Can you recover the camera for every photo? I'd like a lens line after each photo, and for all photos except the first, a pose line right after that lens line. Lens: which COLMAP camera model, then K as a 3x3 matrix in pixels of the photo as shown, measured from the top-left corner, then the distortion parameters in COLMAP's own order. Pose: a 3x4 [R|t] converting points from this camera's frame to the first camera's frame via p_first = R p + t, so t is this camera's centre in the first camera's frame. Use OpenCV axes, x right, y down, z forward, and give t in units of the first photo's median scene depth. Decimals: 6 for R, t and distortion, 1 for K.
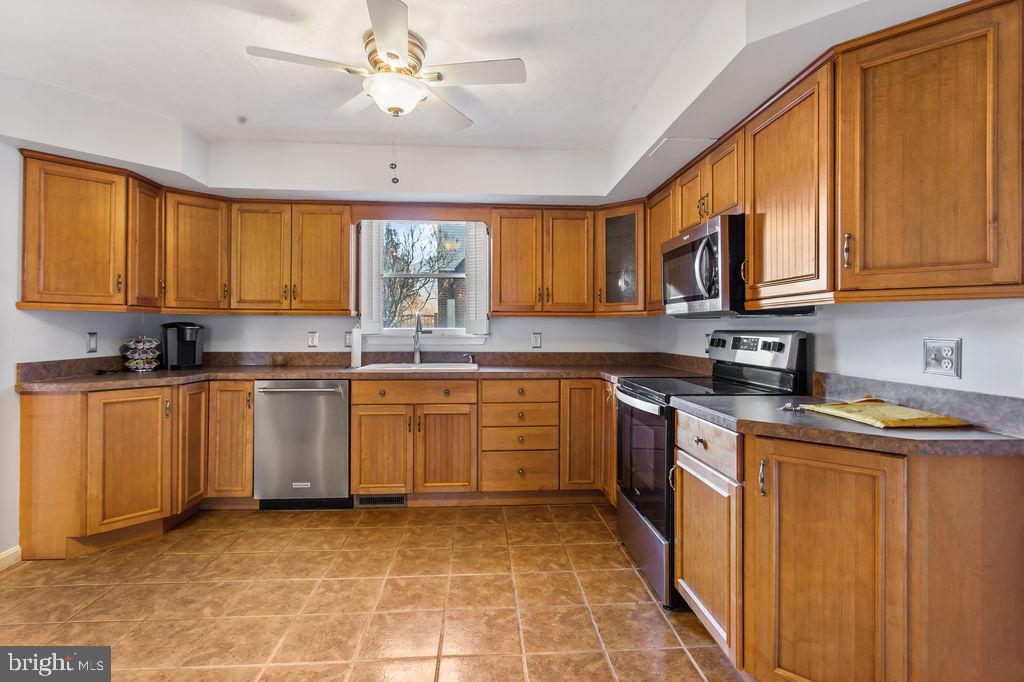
lens RADIAL K [[485.9, 0, 512.3], [0, 485.9, 330.6], [0, 0, 1]] dist [-0.000480, -0.000107]
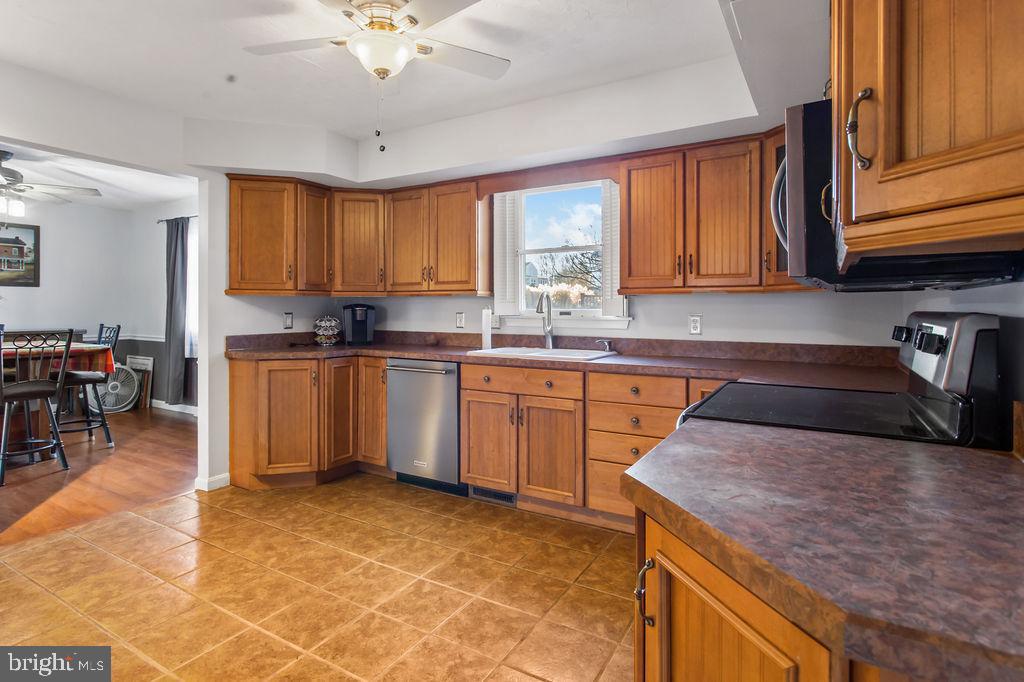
lens RADIAL K [[517.9, 0, 510.0], [0, 517.9, 312.8], [0, 0, 1]] dist [-0.002877, 0.000180]
pose [[0.827010, 0.002871, -0.562180, 0.324589], [-0.001457, 0.999995, 0.002963, -0.000772], [0.562185, -0.001631, 0.827010, 0.207656]]
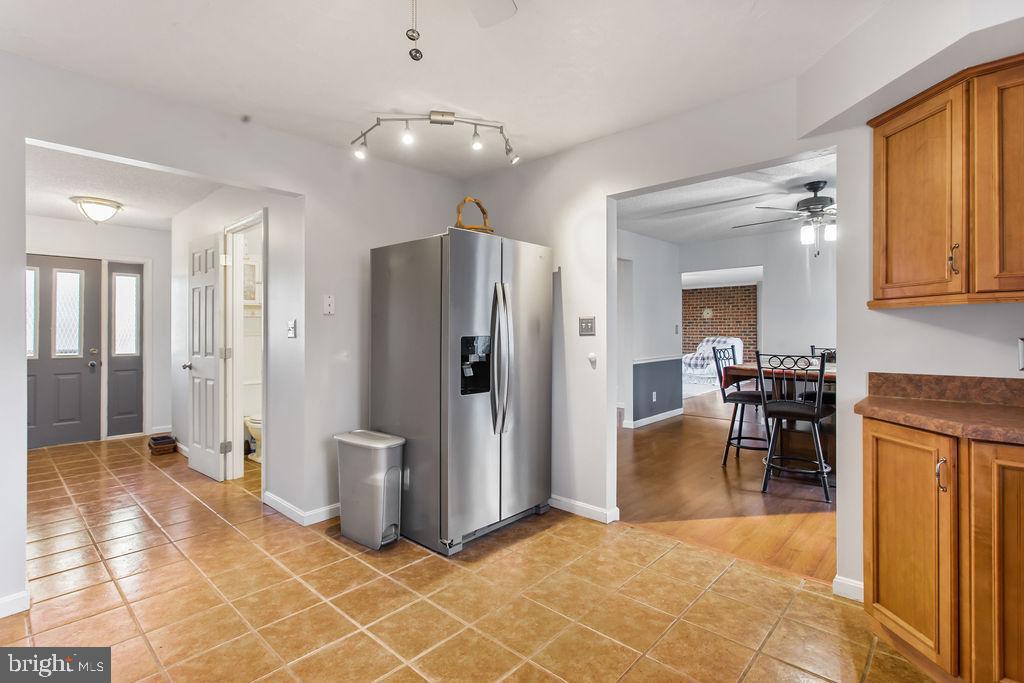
lens RADIAL K [[485.9, 0, 512.3], [0, 485.9, 331.1], [0, 0, 1]] dist [-0.000480, -0.000107]
pose [[-0.727852, 0.001303, -0.685733, 0.028148], [0.003276, 0.999993, -0.001577, -0.004968], [0.685727, -0.003394, -0.727851, 0.928137]]
